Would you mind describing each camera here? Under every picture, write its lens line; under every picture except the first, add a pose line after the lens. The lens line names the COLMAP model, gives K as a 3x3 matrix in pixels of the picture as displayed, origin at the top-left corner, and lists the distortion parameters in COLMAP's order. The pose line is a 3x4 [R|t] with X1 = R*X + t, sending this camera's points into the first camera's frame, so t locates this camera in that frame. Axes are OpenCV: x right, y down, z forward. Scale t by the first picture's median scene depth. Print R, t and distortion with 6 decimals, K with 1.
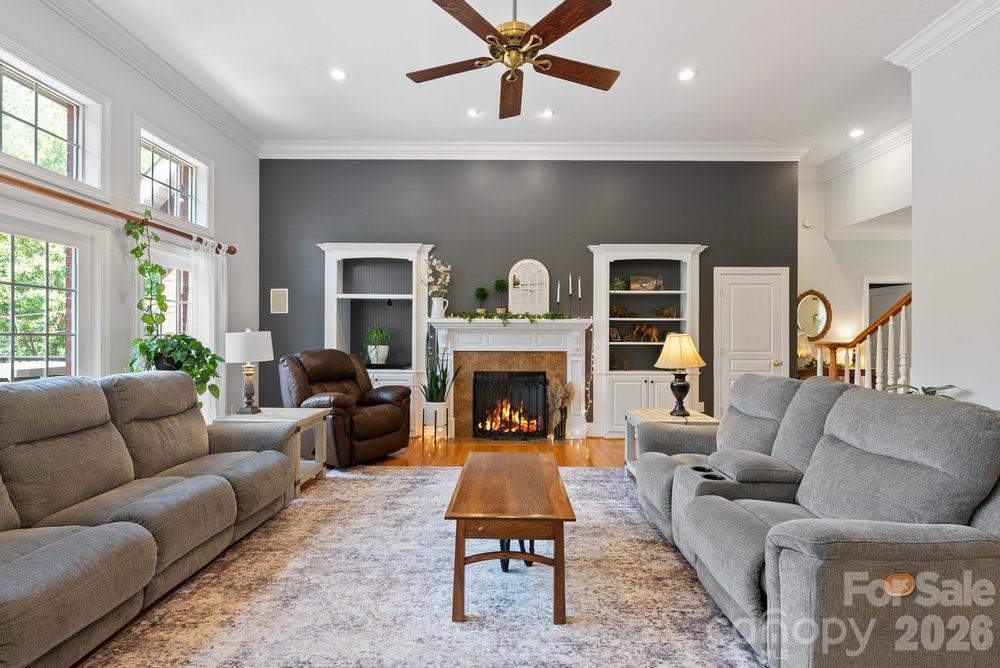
lens RADIAL K [[457.5, 0, 502.9], [0, 457.5, 335.9], [0, 0, 1]] dist [-0.000319, 0.000191]
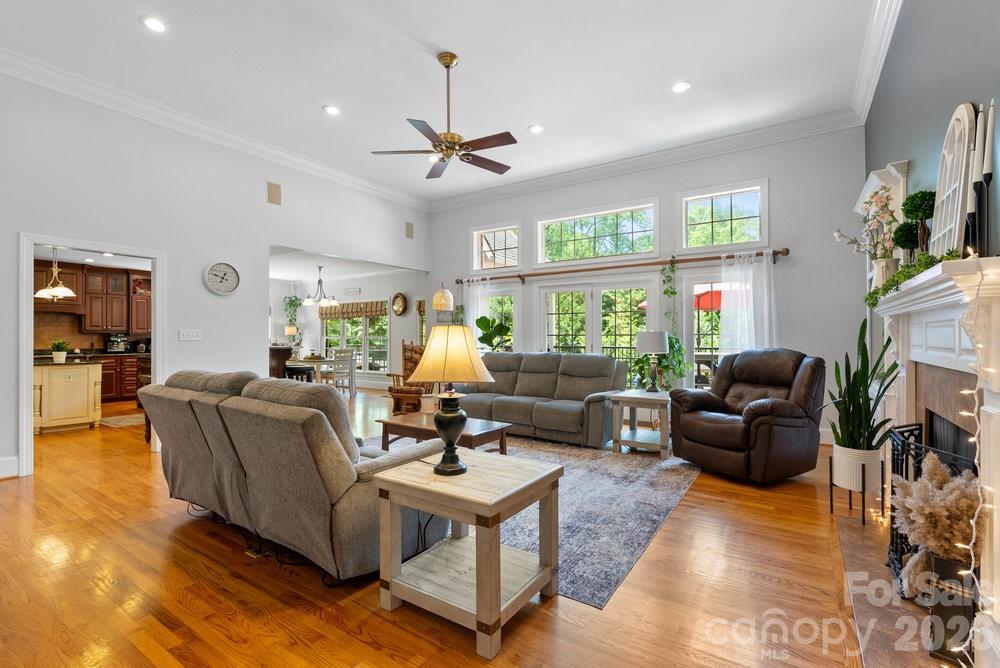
lens RADIAL K [[457.5, 0, 503.2], [0, 457.5, 336.1], [0, 0, 1]] dist [-0.000319, 0.000191]
pose [[-0.549919, -0.008758, -0.835172, 0.780549], [0.000608, 0.999941, -0.010886, 0.018995], [0.835218, -0.006494, -0.549881, 1.305710]]
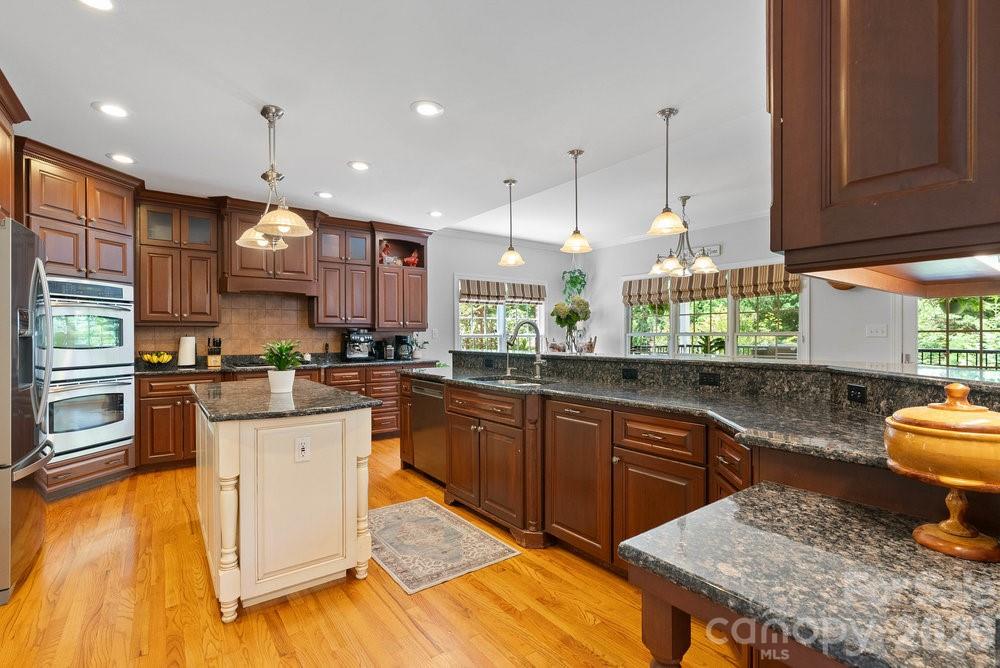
lens RADIAL K [[457.5, 0, 500.2], [0, 457.5, 335.1], [0, 0, 1]] dist [-0.000319, 0.000191]
pose [[-0.793222, -0.004759, -0.608914, 0.723523], [-0.000455, 0.999974, -0.007223, 0.017508], [0.608932, -0.005452, -0.793204, 1.053443]]
